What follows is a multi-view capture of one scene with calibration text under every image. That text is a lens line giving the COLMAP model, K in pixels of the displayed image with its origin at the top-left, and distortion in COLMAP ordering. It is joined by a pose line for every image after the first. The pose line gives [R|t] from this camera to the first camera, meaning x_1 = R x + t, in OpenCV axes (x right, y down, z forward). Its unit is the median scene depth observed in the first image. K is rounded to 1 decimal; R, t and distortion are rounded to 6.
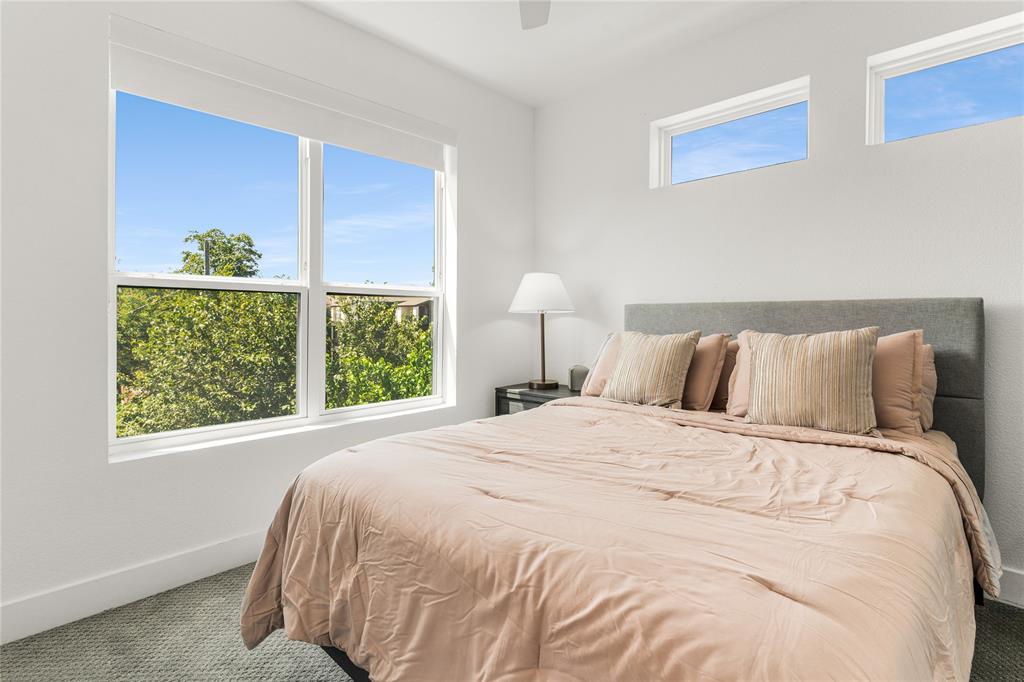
lens RADIAL K [[496.2, 0, 510.9], [0, 496.2, 326.3], [0, 0, 1]] dist [-0.000014, 0.000264]
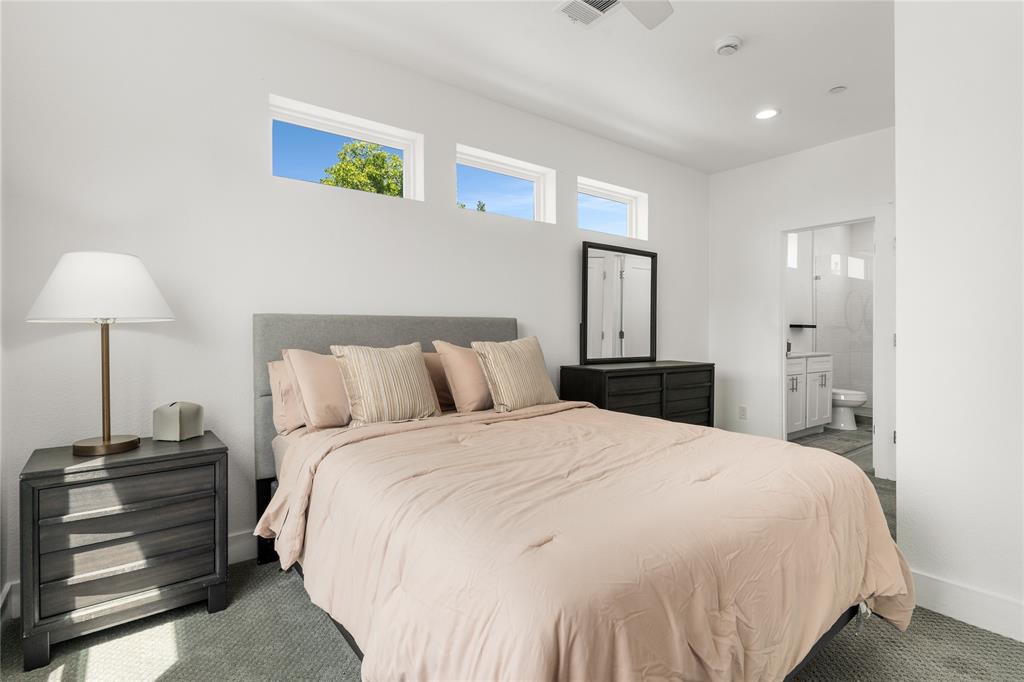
lens RADIAL K [[496.2, 0, 510.9], [0, 496.2, 326.3], [0, 0, 1]] dist [-0.000014, 0.000264]
pose [[0.157071, 0.003289, 0.987582, -0.449518], [0.013040, 0.999900, -0.005404, -0.012753], [-0.987501, 0.013727, 0.157012, 0.453984]]
